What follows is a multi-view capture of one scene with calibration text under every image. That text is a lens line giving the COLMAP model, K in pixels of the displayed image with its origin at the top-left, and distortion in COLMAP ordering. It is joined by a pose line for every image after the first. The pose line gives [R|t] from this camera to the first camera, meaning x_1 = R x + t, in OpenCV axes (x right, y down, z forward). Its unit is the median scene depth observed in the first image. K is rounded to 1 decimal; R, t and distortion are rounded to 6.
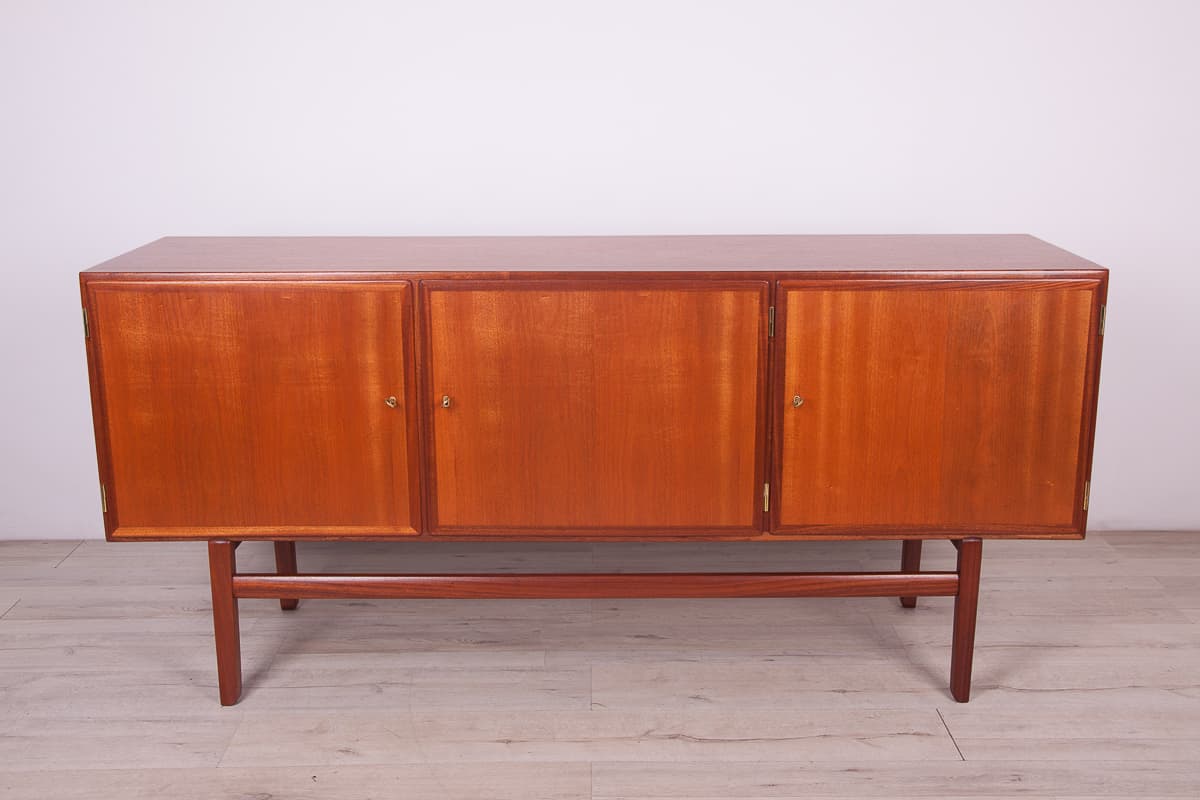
lens RADIAL K [[1363.5, 0, 600.0], [0, 1363.5, 400.0], [0, 0, 1]] dist [0.005370, 0.033095]
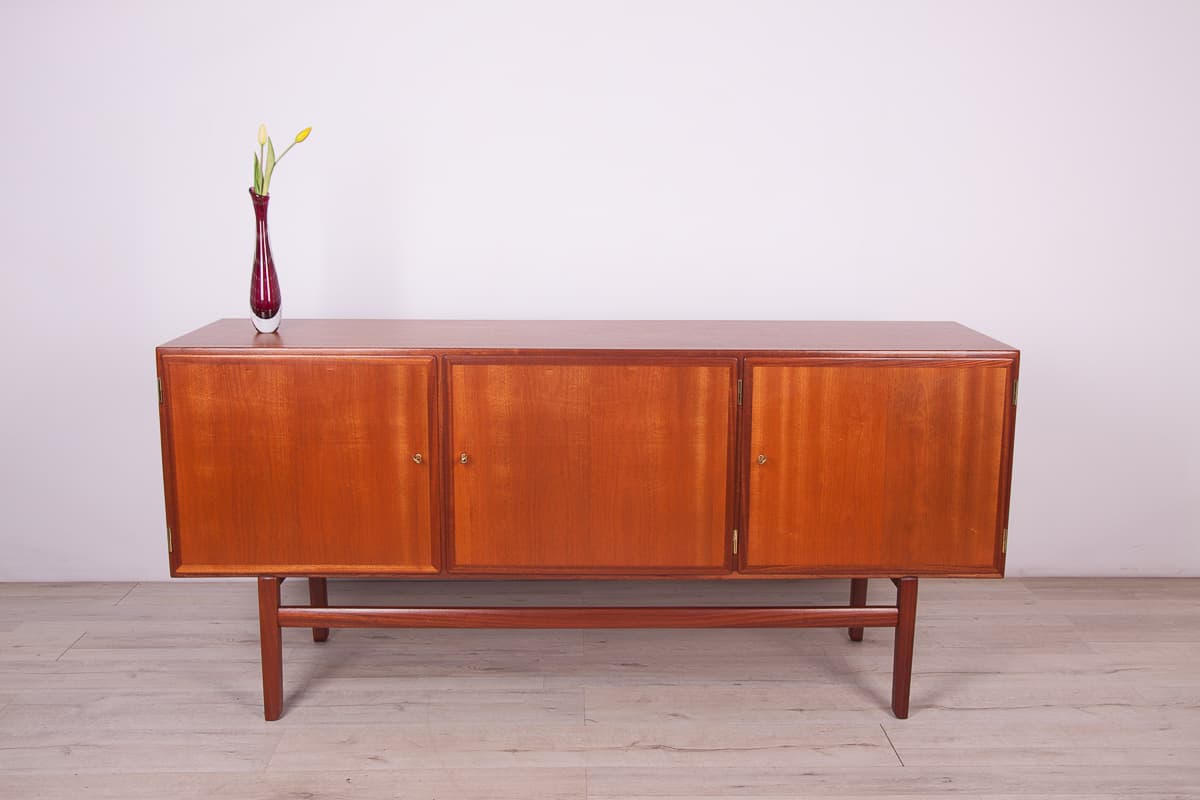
lens RADIAL K [[1238.7, 0, 600.0], [0, 1238.7, 400.0], [0, 0, 1]] dist [-0.024152, 0.026757]
pose [[0.999813, 0.006173, 0.018350, -0.015090], [-0.005087, 0.998266, -0.058649, 0.012632], [-0.018681, 0.058544, 0.998110, -0.070738]]
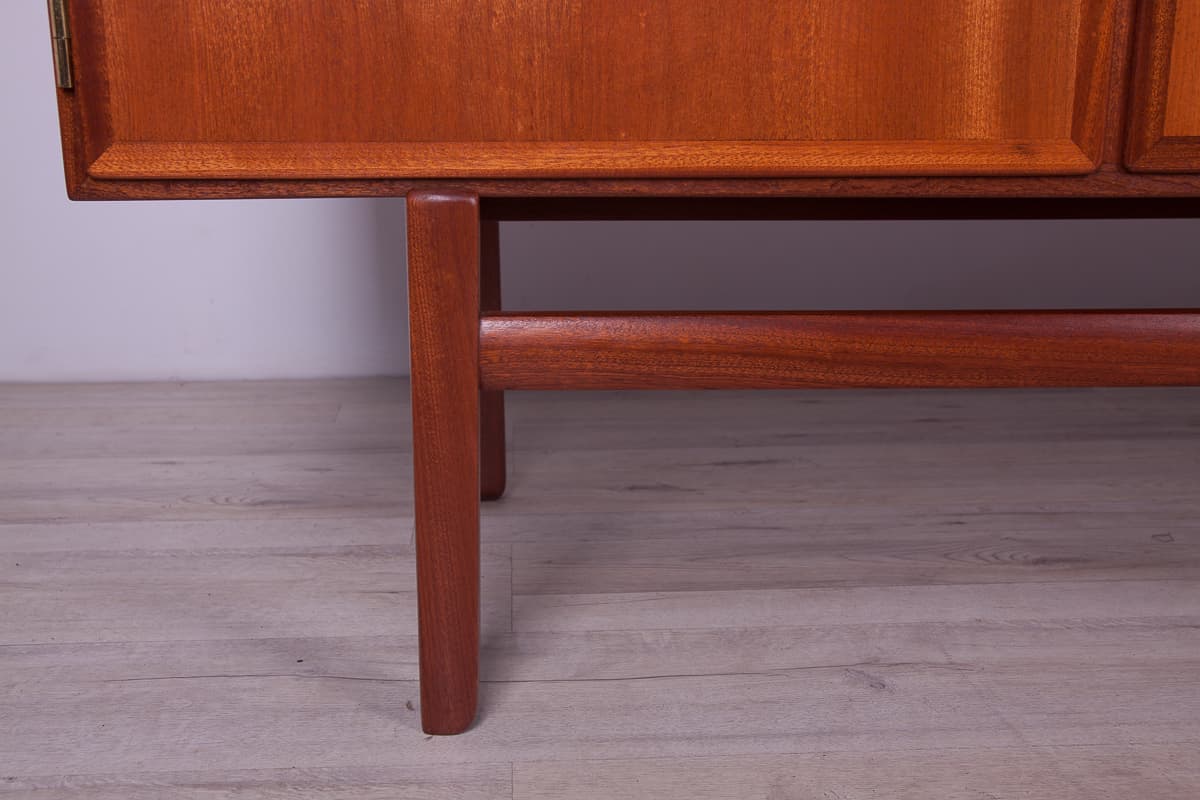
lens RADIAL K [[1619.3, 0, 600.0], [0, 1619.3, 400.0], [0, 0, 1]] dist [0.019935, 0.049364]
pose [[0.998795, -0.005944, 0.048712, -0.265277], [0.005700, 0.999970, 0.005165, 0.149520], [-0.048741, -0.004881, 0.998800, 0.642624]]
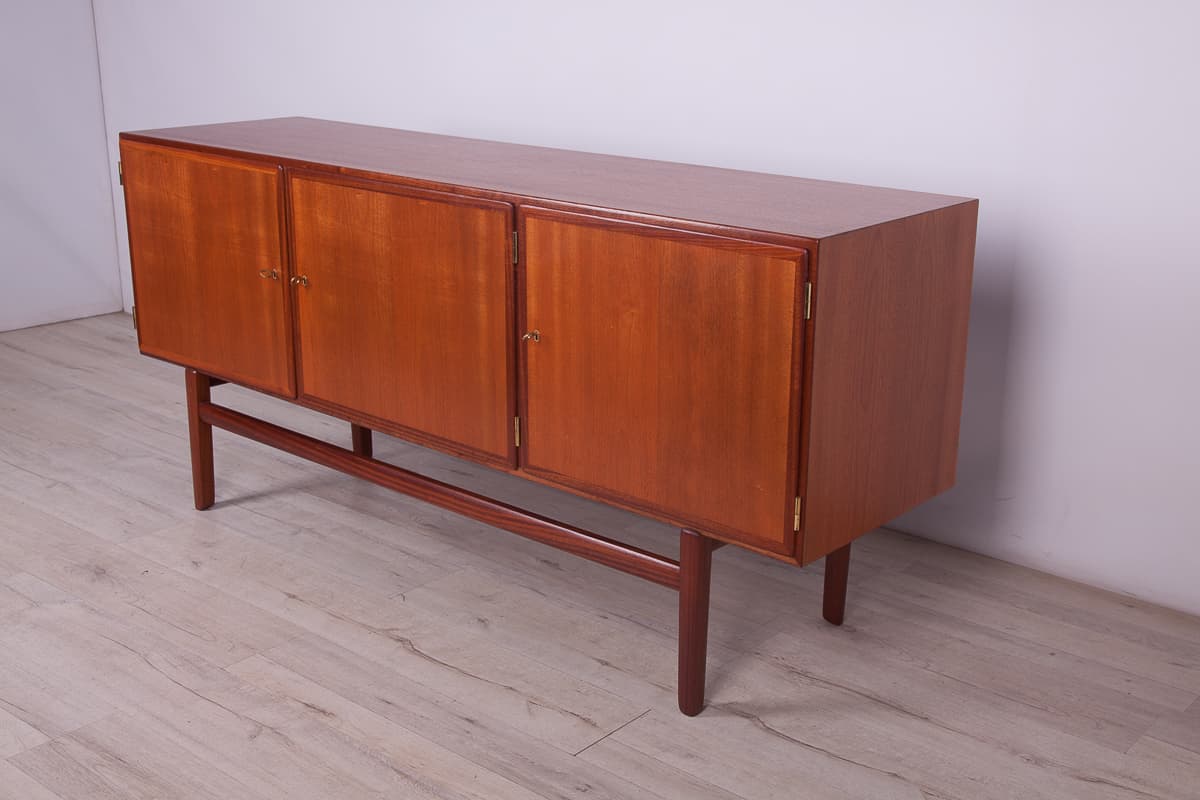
lens RADIAL K [[1430.7, 0, 600.0], [0, 1430.7, 400.0], [0, 0, 1]] dist [0.012862, 0.013670]
pose [[0.756463, 0.201343, -0.622274, 0.785508], [-0.170293, 0.979253, 0.109832, -0.070494], [0.631478, 0.022885, 0.775056, 0.258428]]
